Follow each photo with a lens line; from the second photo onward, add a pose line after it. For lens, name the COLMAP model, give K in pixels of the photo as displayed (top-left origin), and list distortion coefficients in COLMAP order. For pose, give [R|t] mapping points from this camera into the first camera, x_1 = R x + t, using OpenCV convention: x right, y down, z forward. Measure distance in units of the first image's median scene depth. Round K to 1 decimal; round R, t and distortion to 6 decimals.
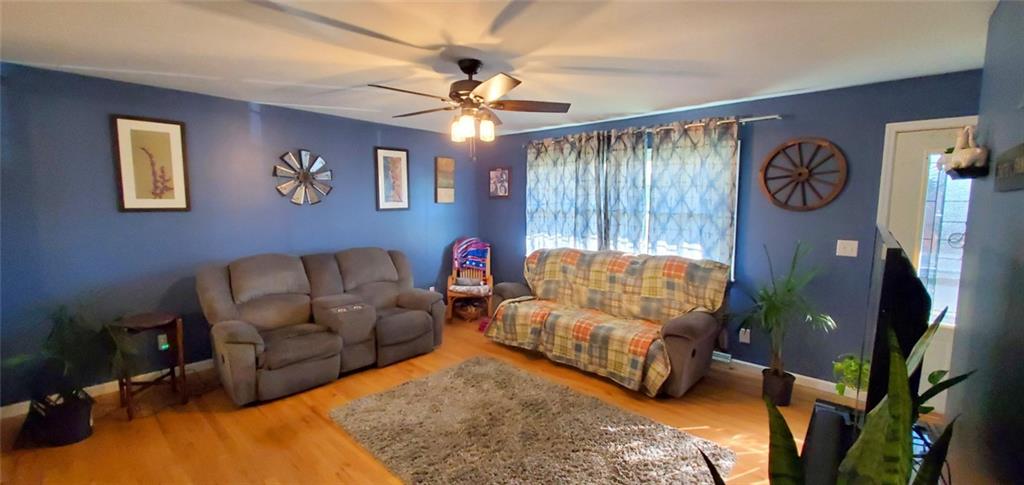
lens RADIAL K [[409.8, 0, 515.3], [0, 409.8, 245.8], [0, 0, 1]] dist [-0.013850, 0.000308]
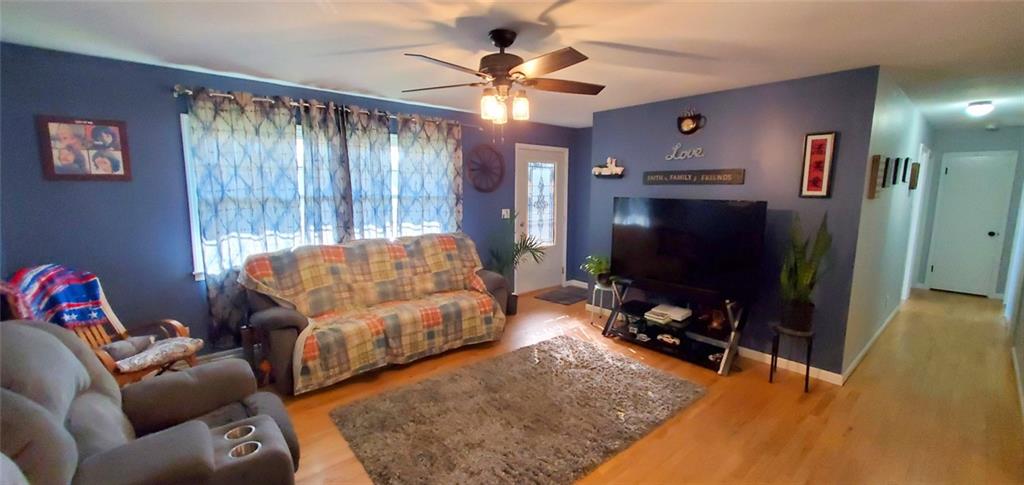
lens RADIAL K [[409.8, 0, 515.3], [0, 409.8, 245.8], [0, 0, 1]] dist [-0.013850, 0.000308]
pose [[0.111386, -0.148547, 0.982612, -0.689590], [0.097099, 0.985661, 0.138001, -0.073693], [-0.989022, 0.080040, 0.124213, 0.589900]]
